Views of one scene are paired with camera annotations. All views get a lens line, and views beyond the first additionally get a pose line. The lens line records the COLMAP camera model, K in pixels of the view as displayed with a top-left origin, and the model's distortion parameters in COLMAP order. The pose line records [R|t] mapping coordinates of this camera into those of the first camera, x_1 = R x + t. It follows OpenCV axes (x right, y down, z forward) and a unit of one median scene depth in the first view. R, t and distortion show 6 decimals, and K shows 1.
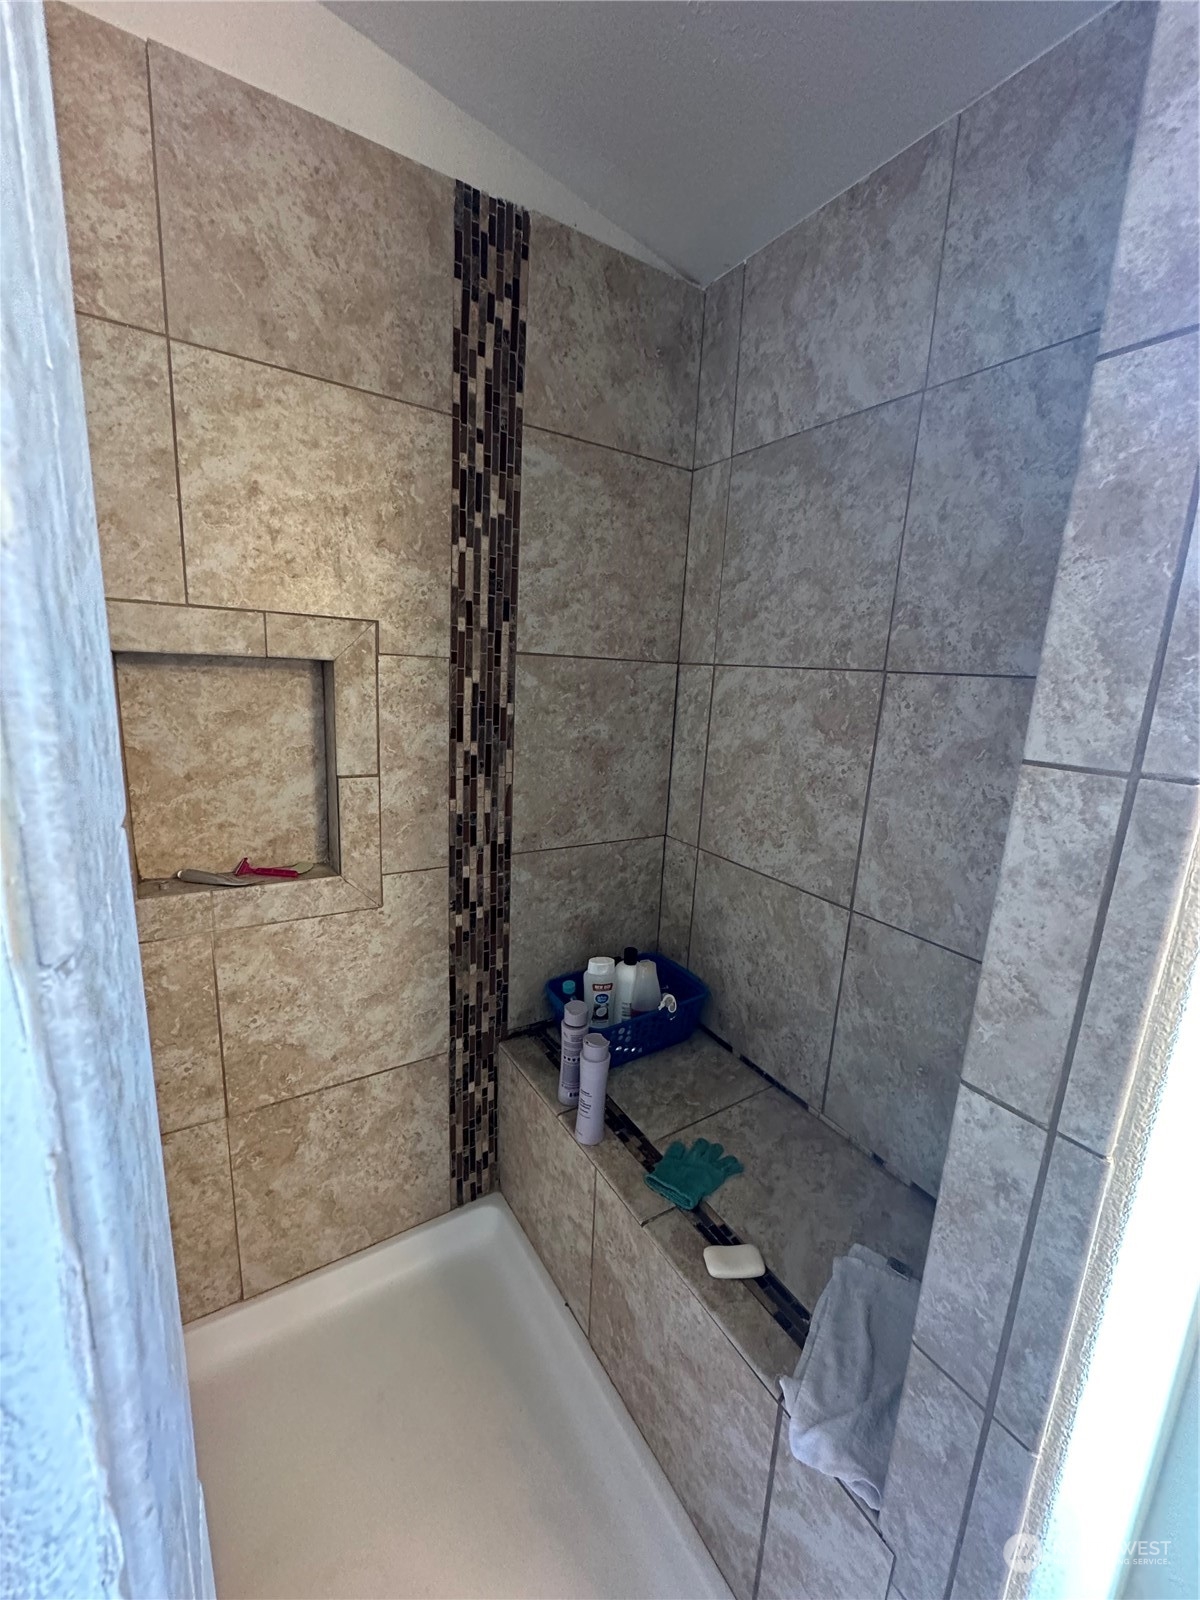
lens RADIAL K [[636.9, 0, 598.5], [0, 636.9, 802.0], [0, 0, 1]] dist [-0.003012, 0.000882]
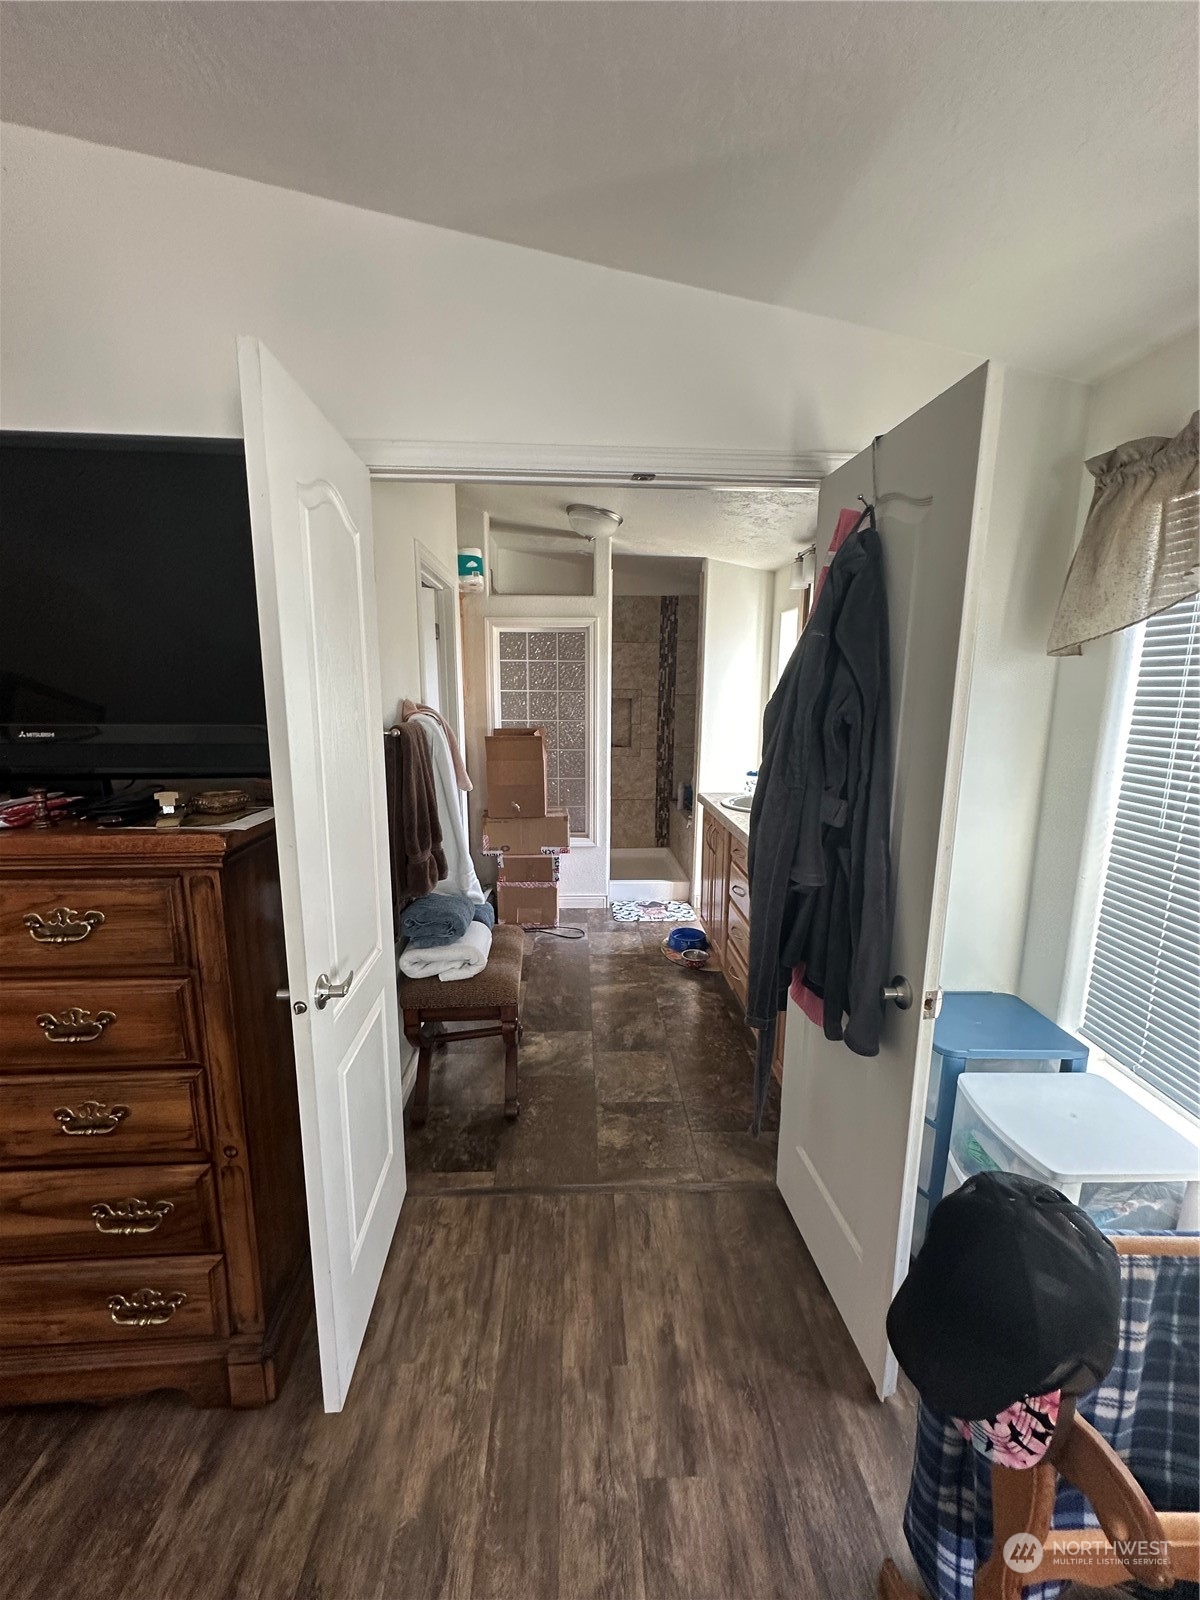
lens RADIAL K [[636.9, 0, 606.3], [0, 636.9, 801.1], [0, 0, 1]] dist [-0.003012, 0.000882]
pose [[0.868621, 0.046816, -0.493260, 1.584573], [-0.068196, 0.997348, -0.025433, 0.594970], [0.490761, 0.055730, 0.869510, -2.801724]]
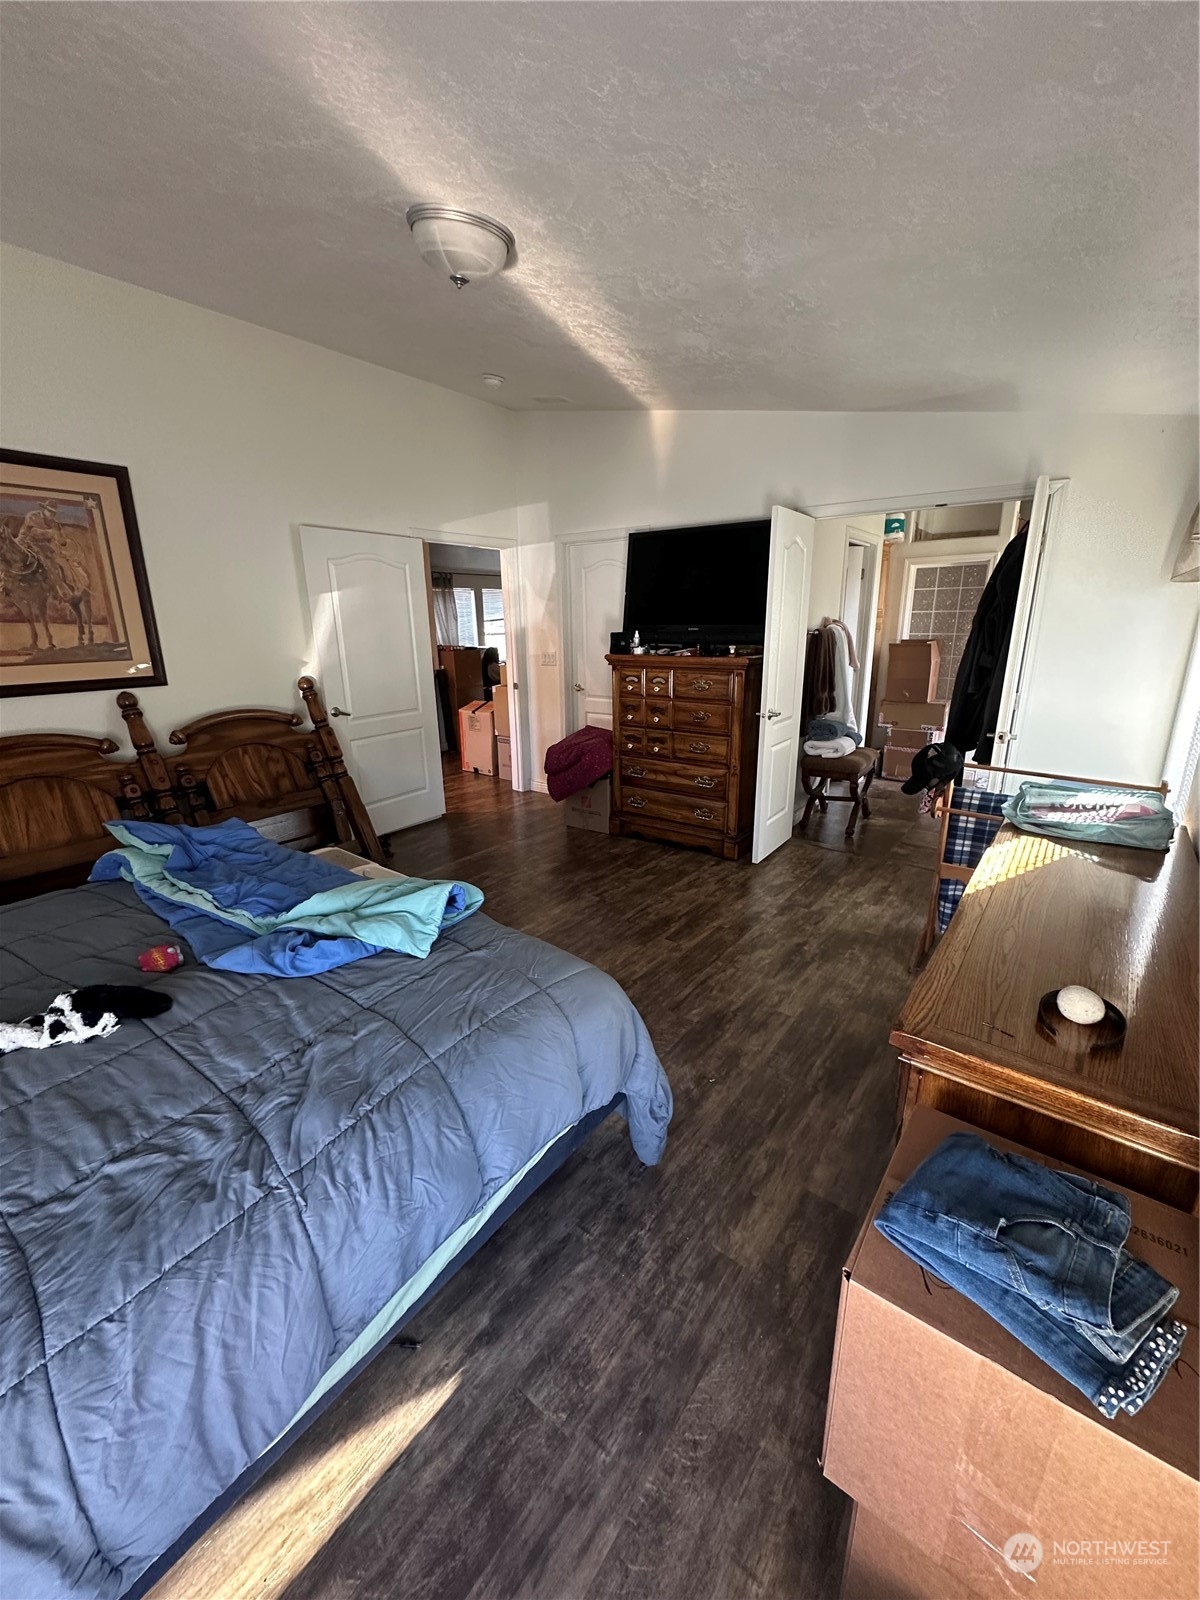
lens RADIAL K [[636.9, 0, 590.7], [0, 636.9, 802.1], [0, 0, 1]] dist [-0.003012, 0.000882]
pose [[0.331849, 0.211185, -0.919389, 3.216235], [-0.159289, 0.973168, 0.166044, 0.922935], [0.929787, 0.091347, 0.356585, -3.909109]]
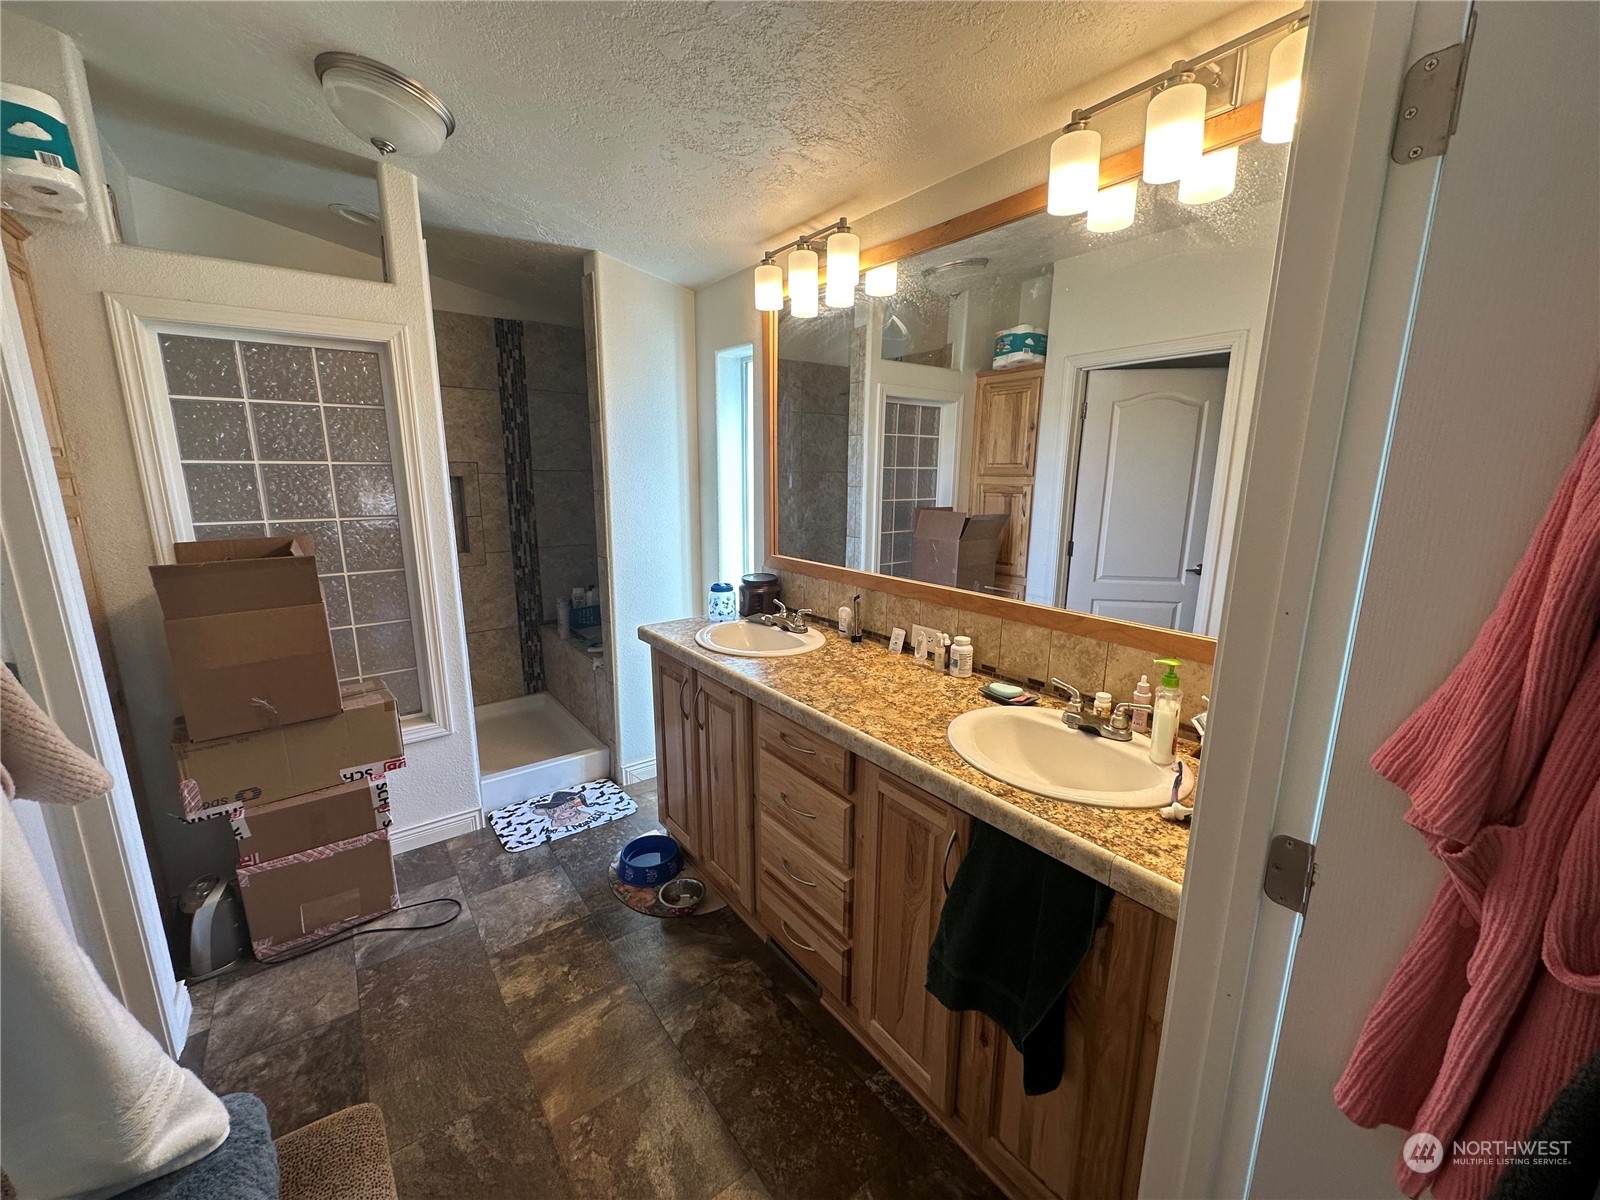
lens RADIAL K [[636.9, 0, 802.5], [0, 636.9, 600.5], [0, 0, 1]] dist [-0.003012, 0.000882]
pose [[0.995345, -0.058089, 0.076896, 0.818788], [0.058027, 0.998310, 0.003046, 0.398570], [-0.076943, 0.001430, 0.997034, -1.890068]]
